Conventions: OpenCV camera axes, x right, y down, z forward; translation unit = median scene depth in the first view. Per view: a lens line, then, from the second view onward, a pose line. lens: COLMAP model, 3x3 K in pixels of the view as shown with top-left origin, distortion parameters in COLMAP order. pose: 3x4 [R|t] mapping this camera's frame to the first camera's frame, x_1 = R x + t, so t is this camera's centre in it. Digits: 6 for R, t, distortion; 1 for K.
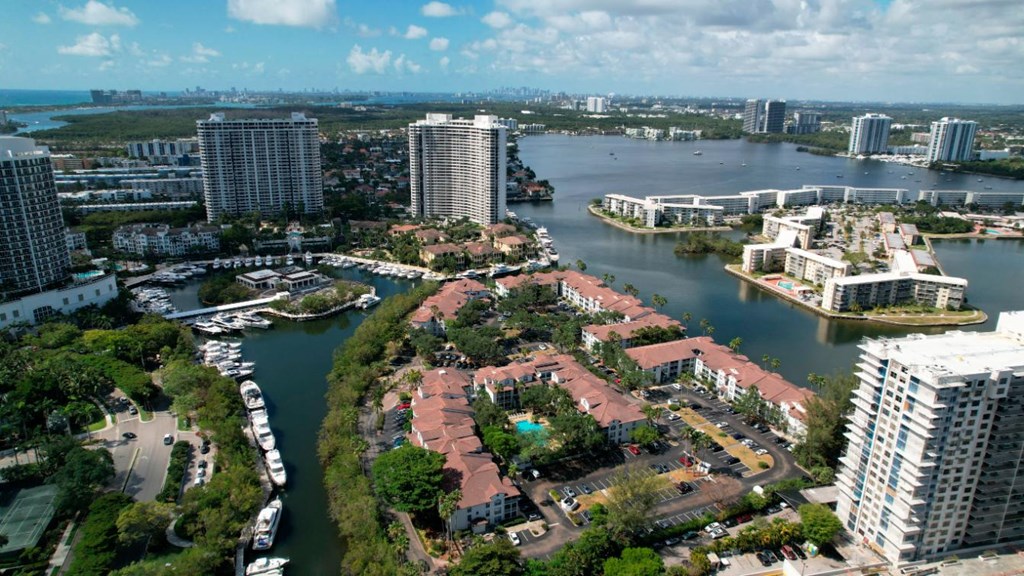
lens RADIAL K [[643.8, 0, 509.4], [0, 643.8, 287.1], [0, 0, 1]] dist [-0.033888, 0.009358]
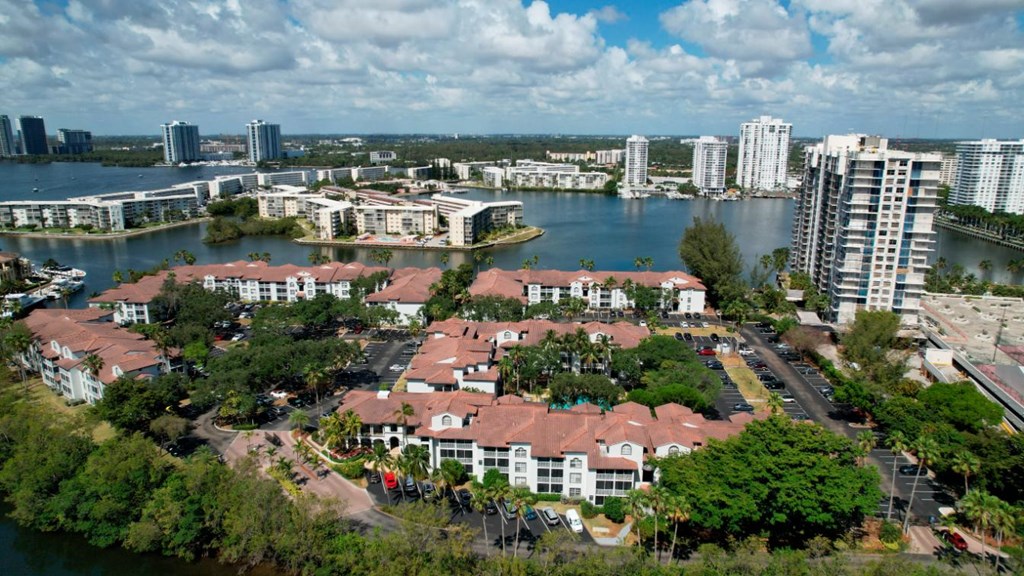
lens RADIAL K [[643.8, 0, 517.1], [0, 643.8, 285.7], [0, 0, 1]] dist [-0.033888, 0.009358]
pose [[0.450837, -0.215457, 0.866213, -0.737522], [0.261498, 0.959733, 0.102617, 0.035872], [-0.853443, 0.180250, 0.489025, 1.000517]]
